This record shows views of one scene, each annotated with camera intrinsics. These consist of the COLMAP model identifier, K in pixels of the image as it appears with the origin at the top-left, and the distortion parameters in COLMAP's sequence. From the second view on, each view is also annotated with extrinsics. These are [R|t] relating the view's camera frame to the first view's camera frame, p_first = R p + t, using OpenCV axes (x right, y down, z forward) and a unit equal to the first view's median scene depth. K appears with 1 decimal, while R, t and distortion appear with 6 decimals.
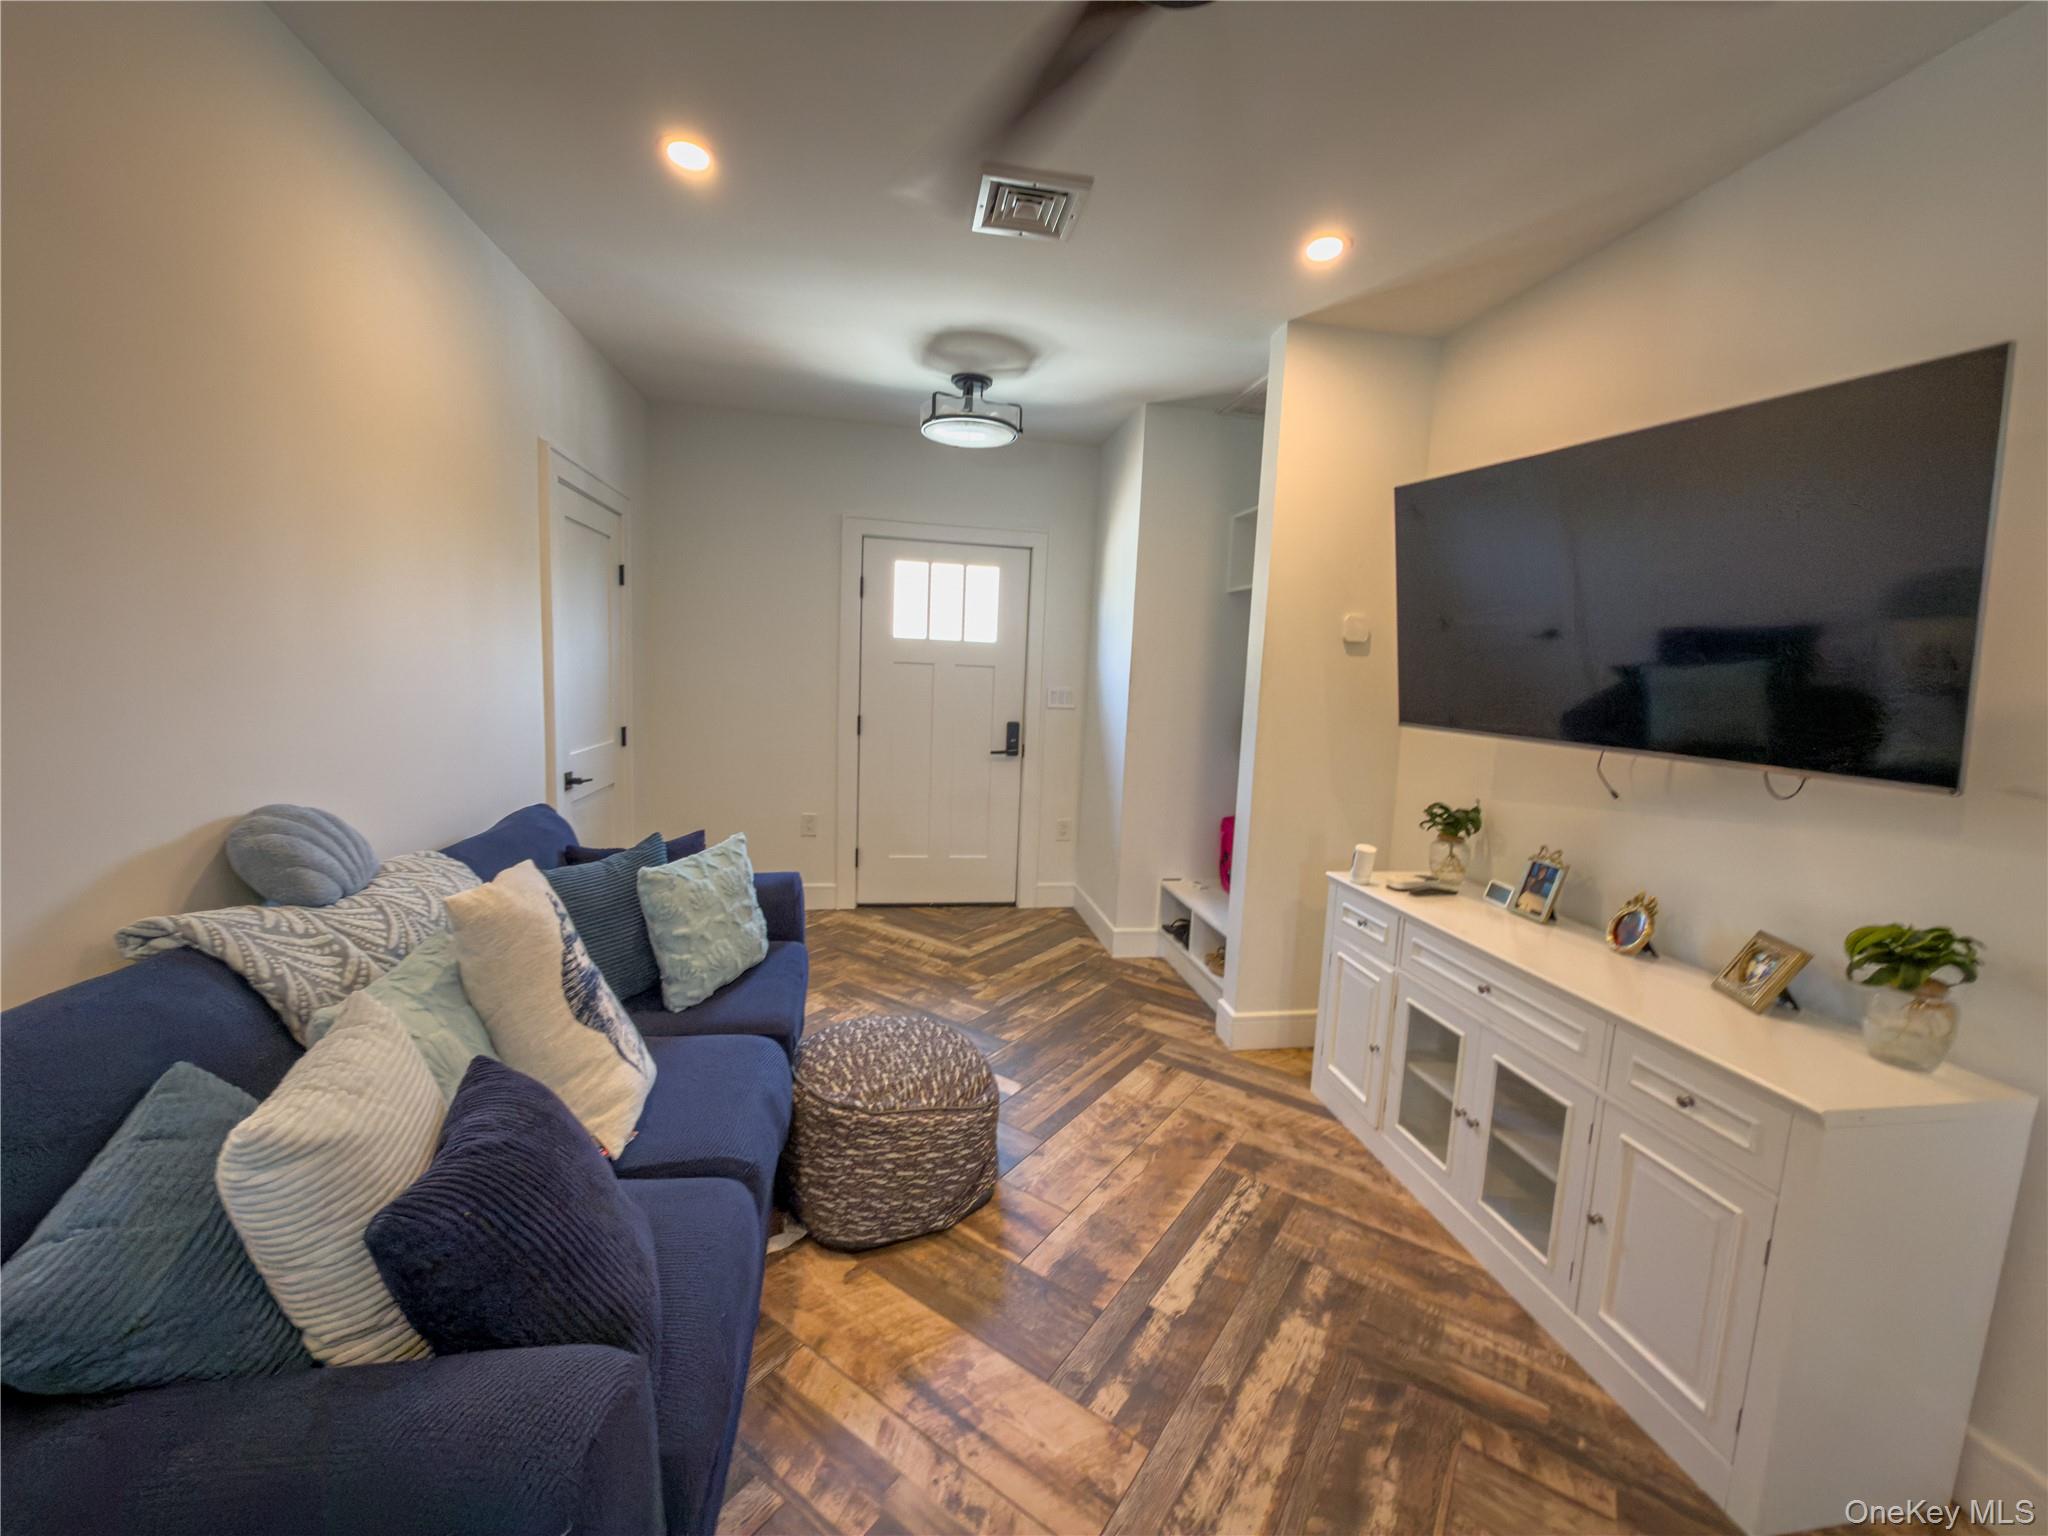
lens RADIAL K [[817.4, 0, 1024.0], [0, 817.4, 768.0], [0, 0, 1]] dist [-0.000351, -0.000092]
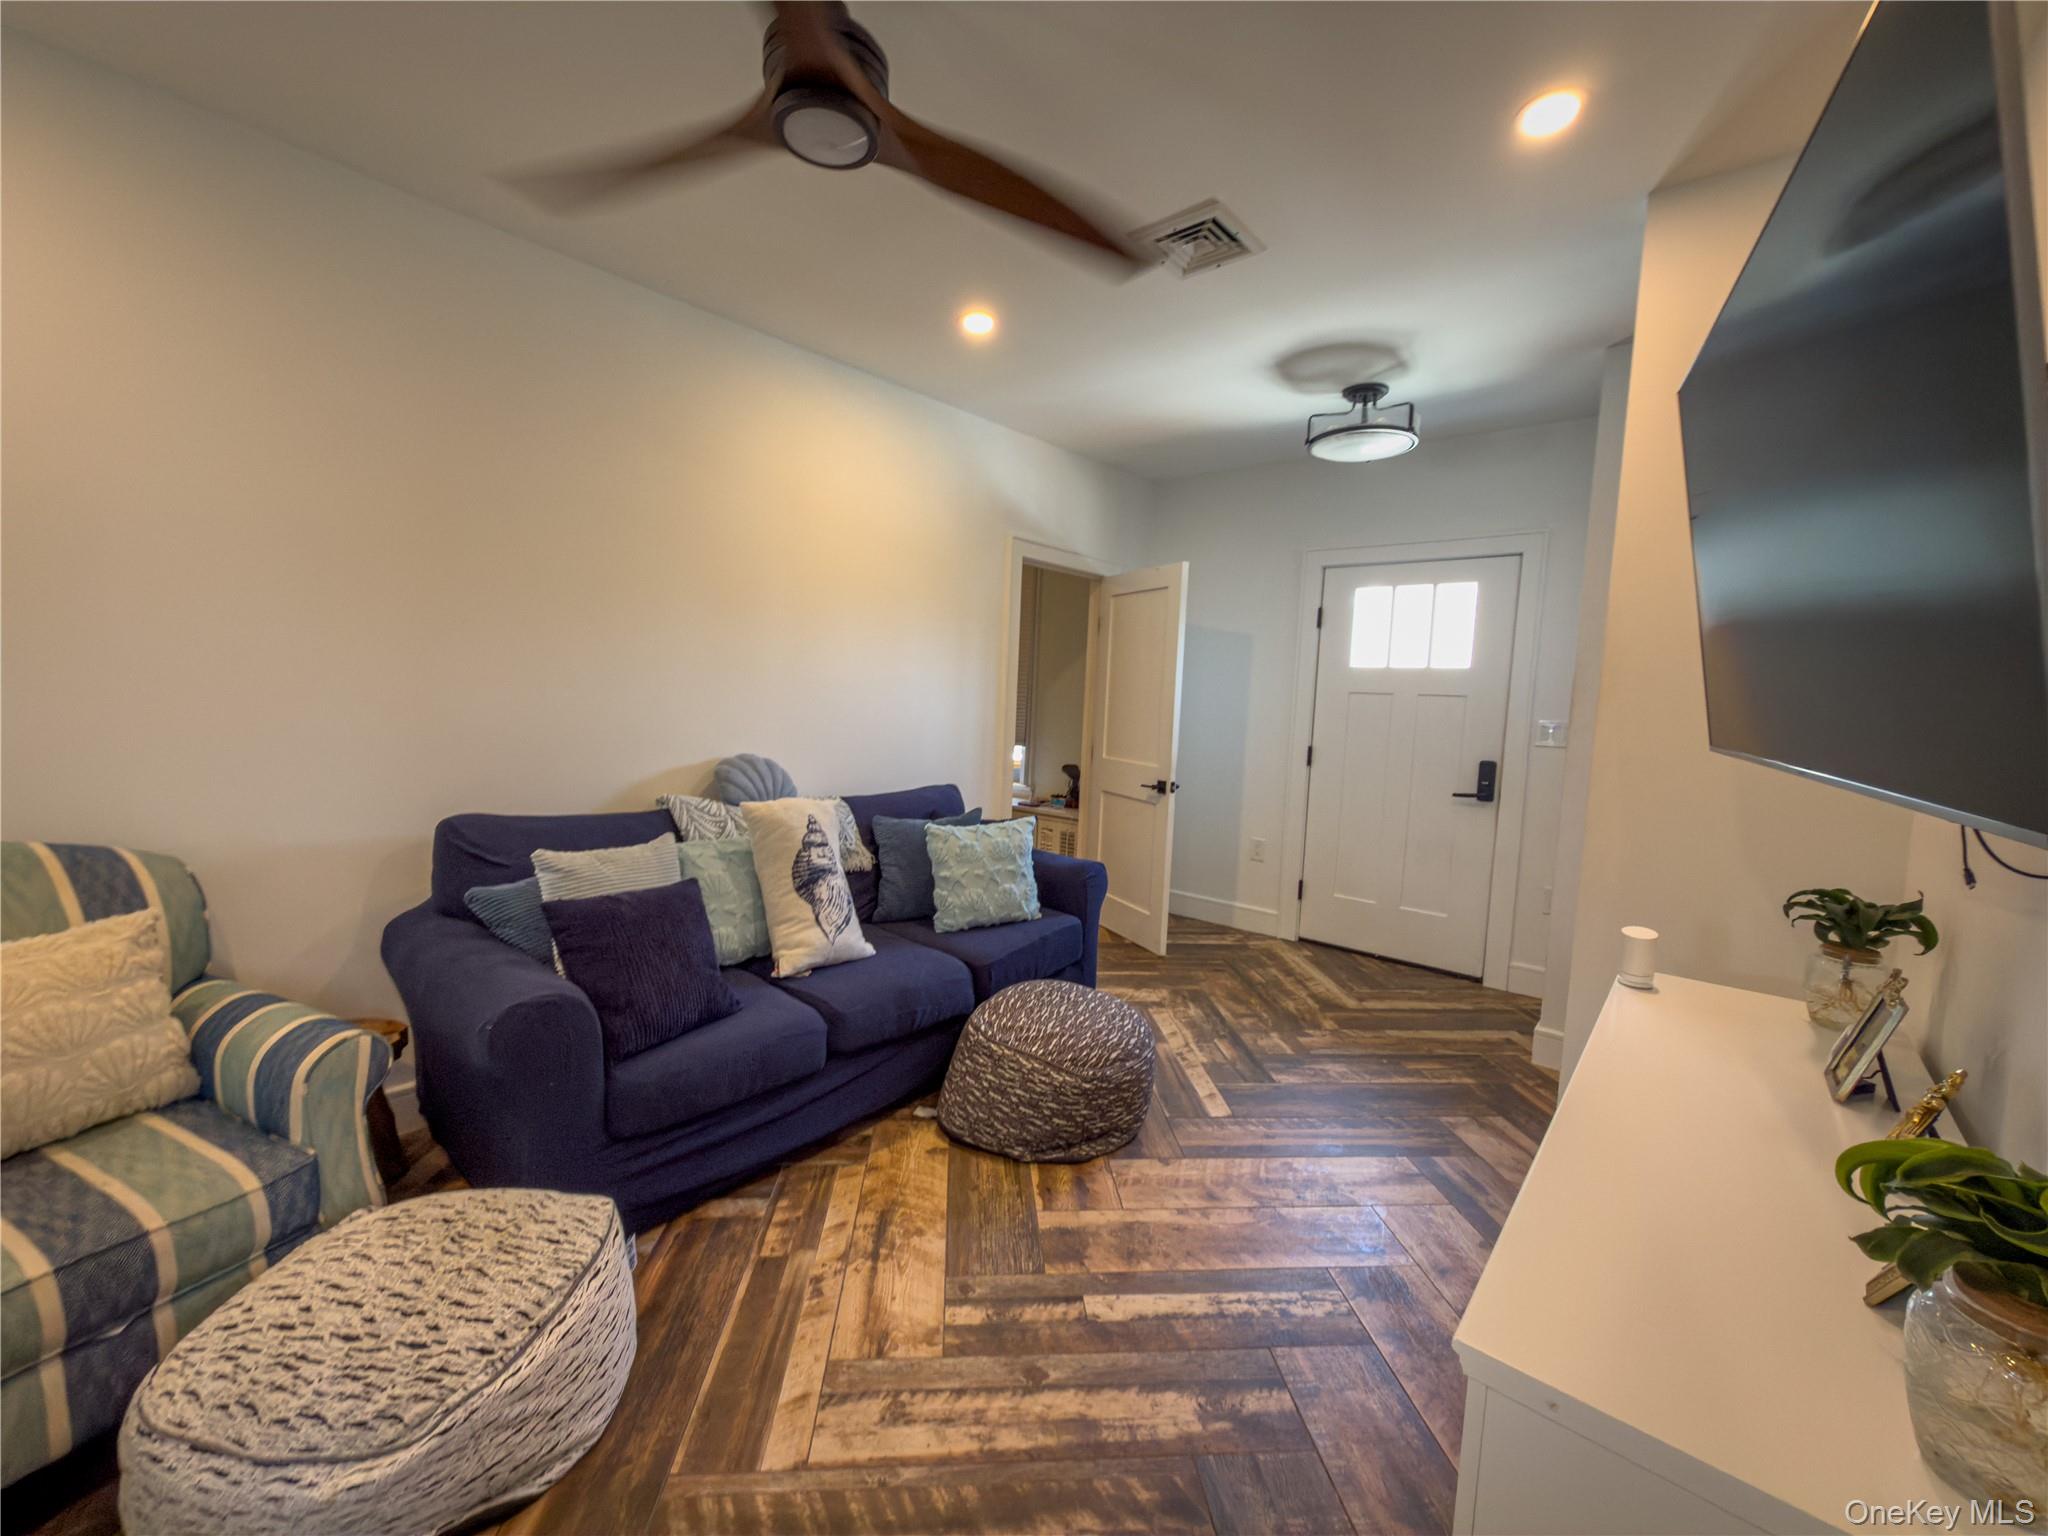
lens RADIAL K [[817.4, 0, 1024.0], [0, 817.4, 768.0], [0, 0, 1]] dist [-0.000351, -0.000092]
pose [[0.634119, 0.050197, -0.771605, 0.811036], [-0.103220, 0.994455, -0.020134, 0.041476], [0.766315, 0.092412, 0.635783, 0.240502]]
